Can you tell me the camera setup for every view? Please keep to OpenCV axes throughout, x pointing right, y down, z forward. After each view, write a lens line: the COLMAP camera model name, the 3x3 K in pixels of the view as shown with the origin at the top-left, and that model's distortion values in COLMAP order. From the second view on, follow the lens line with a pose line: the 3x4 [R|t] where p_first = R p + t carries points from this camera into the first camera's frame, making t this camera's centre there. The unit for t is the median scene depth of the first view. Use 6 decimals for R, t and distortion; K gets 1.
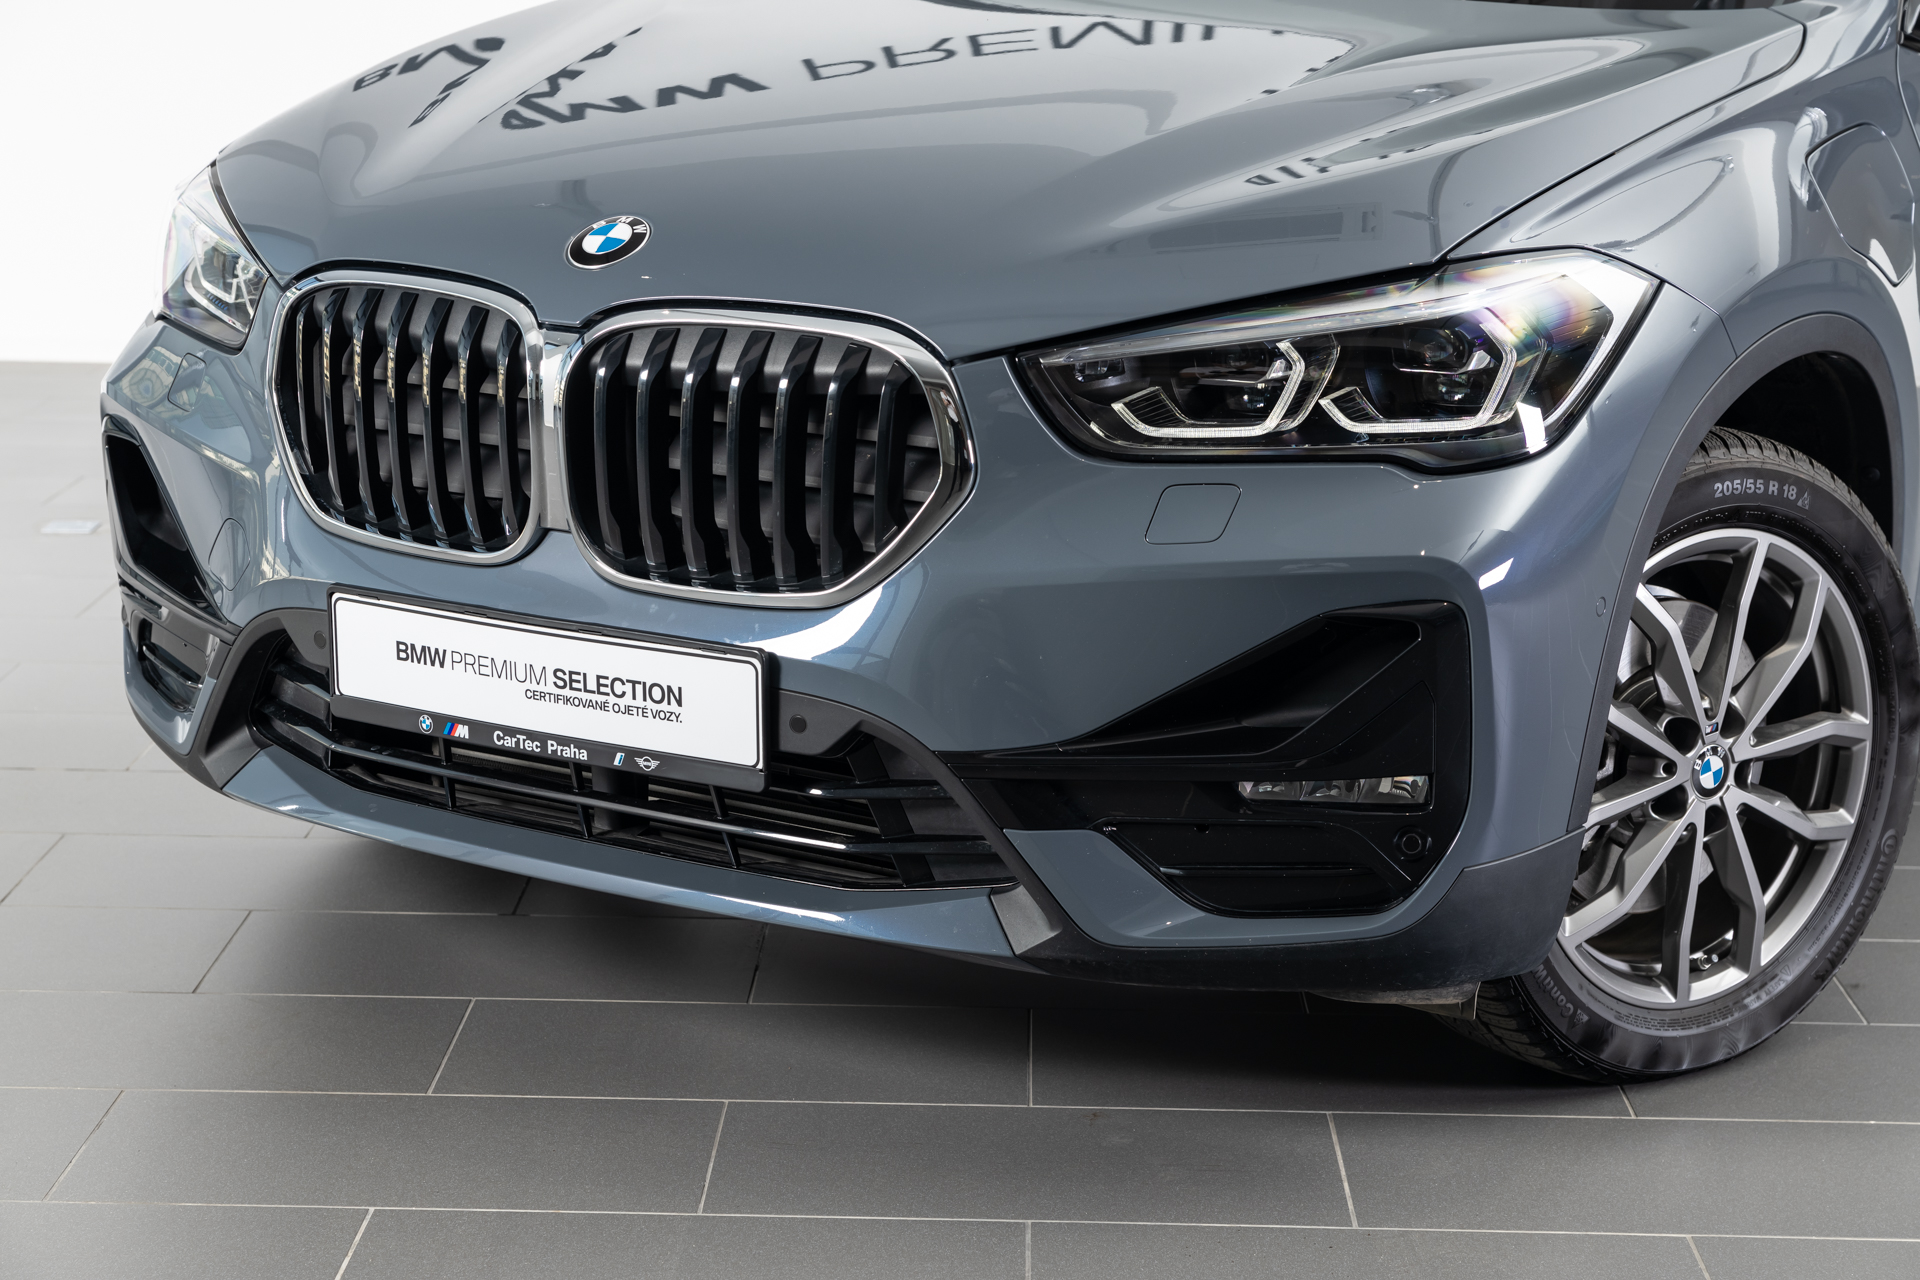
lens RADIAL K [[3607.4, 0, 1000.0], [0, 3607.4, 640.5], [0, 0, 1]] dist [0.017042, 0.005462]
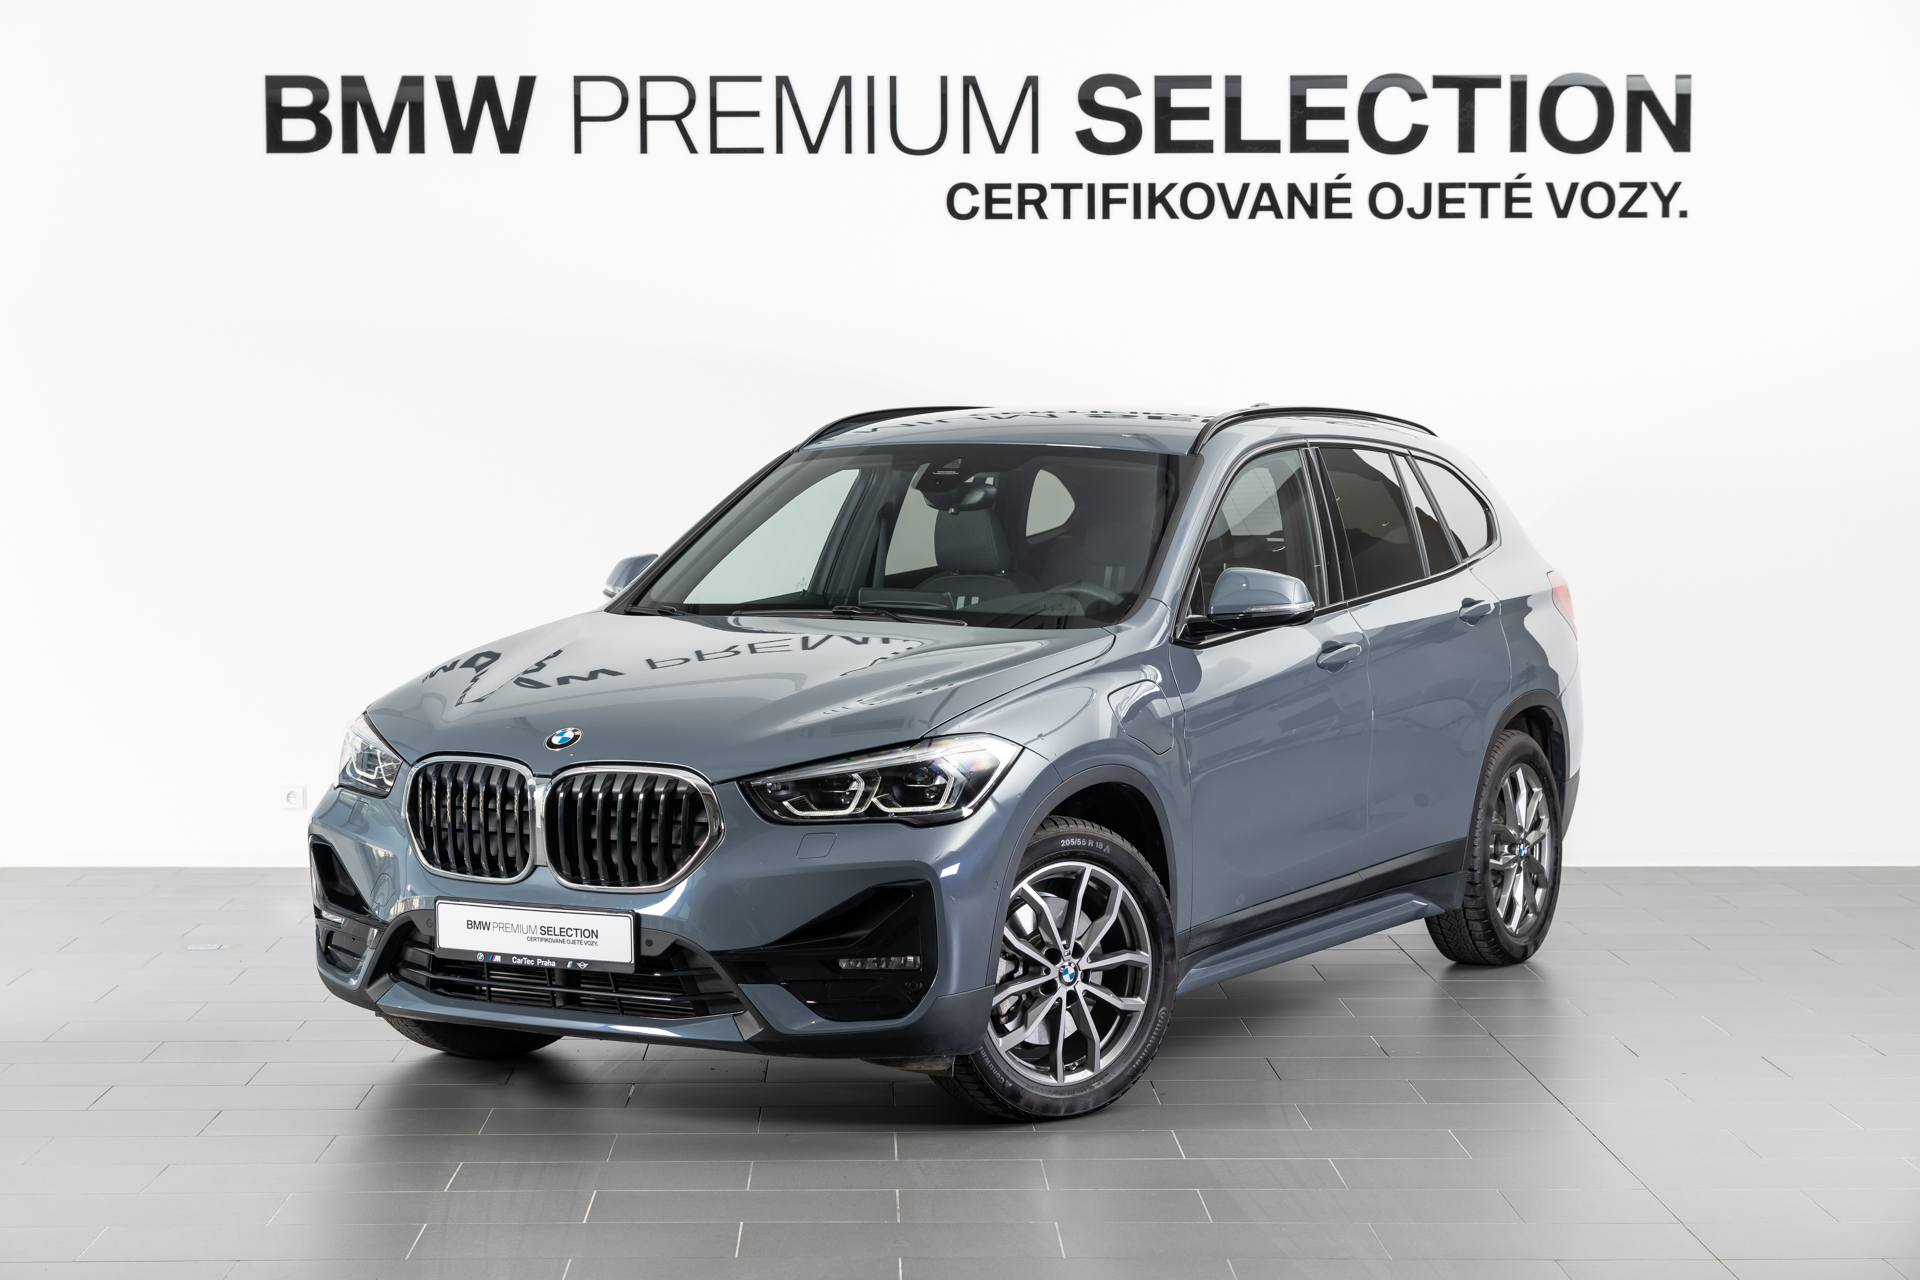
lens RADIAL K [[3700.1, 0, 960.0], [0, 3700.1, 640.0], [0, 0, 1]] dist [0.051415, 0.073617]
pose [[0.999248, -0.017306, 0.034712, 0.061655], [0.022745, 0.986362, -0.163013, 0.214723], [-0.031417, 0.163679, 0.986013, -1.323680]]
